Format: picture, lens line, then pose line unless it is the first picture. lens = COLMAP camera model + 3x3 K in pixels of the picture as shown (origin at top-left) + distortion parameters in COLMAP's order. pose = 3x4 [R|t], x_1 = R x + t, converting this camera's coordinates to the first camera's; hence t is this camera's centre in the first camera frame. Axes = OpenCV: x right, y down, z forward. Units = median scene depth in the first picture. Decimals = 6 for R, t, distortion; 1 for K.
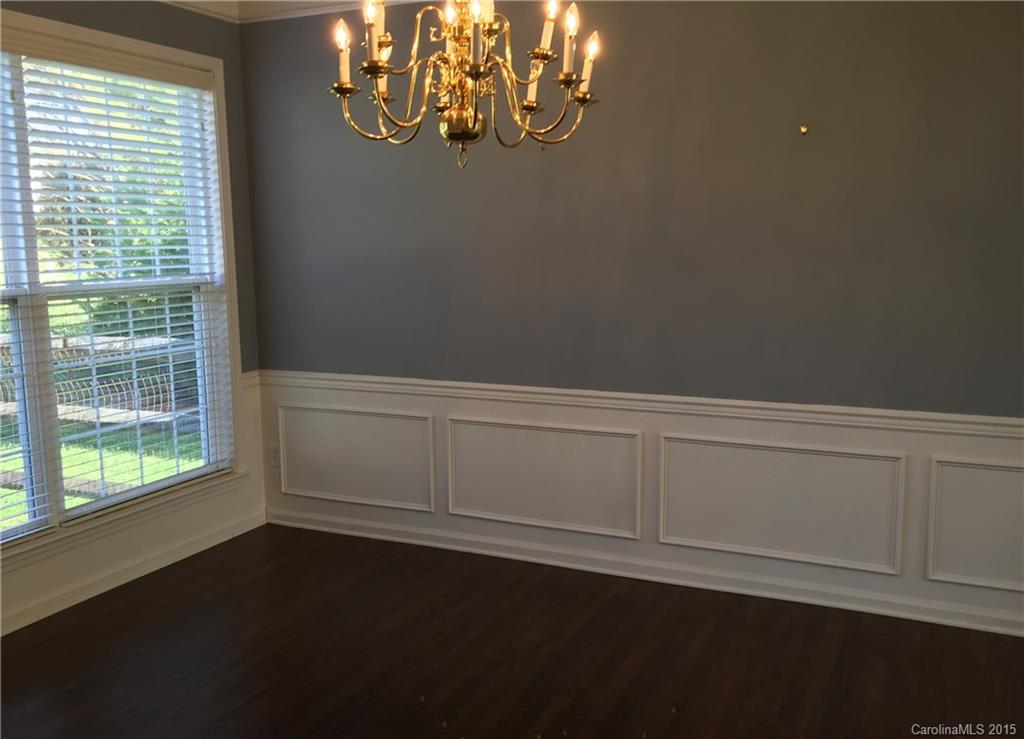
lens RADIAL K [[993.6, 0, 510.1], [0, 993.6, 366.3], [0, 0, 1]] dist [0.054478, 0.000000]
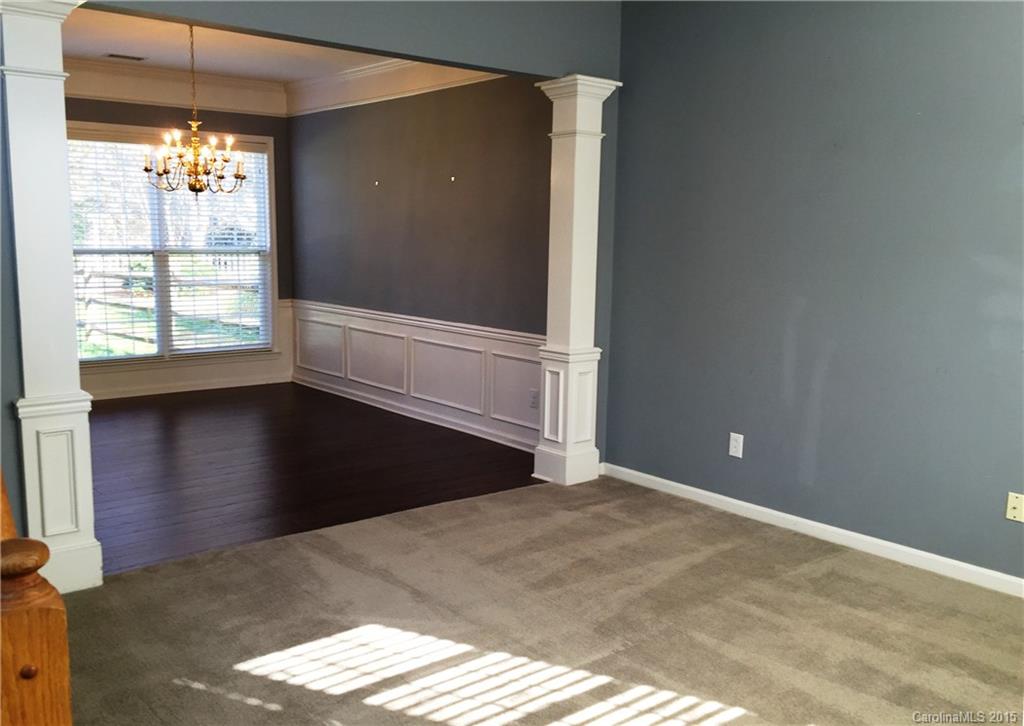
lens RADIAL K [[912.3, 0, 513.0], [0, 912.3, 365.9], [0, 0, 1]] dist [0.020482, 0.004592]
pose [[0.899225, 0.085555, -0.429039, 0.900077], [-0.083061, 0.996241, 0.024575, 0.054388], [0.429529, 0.013538, 0.902951, -0.389745]]
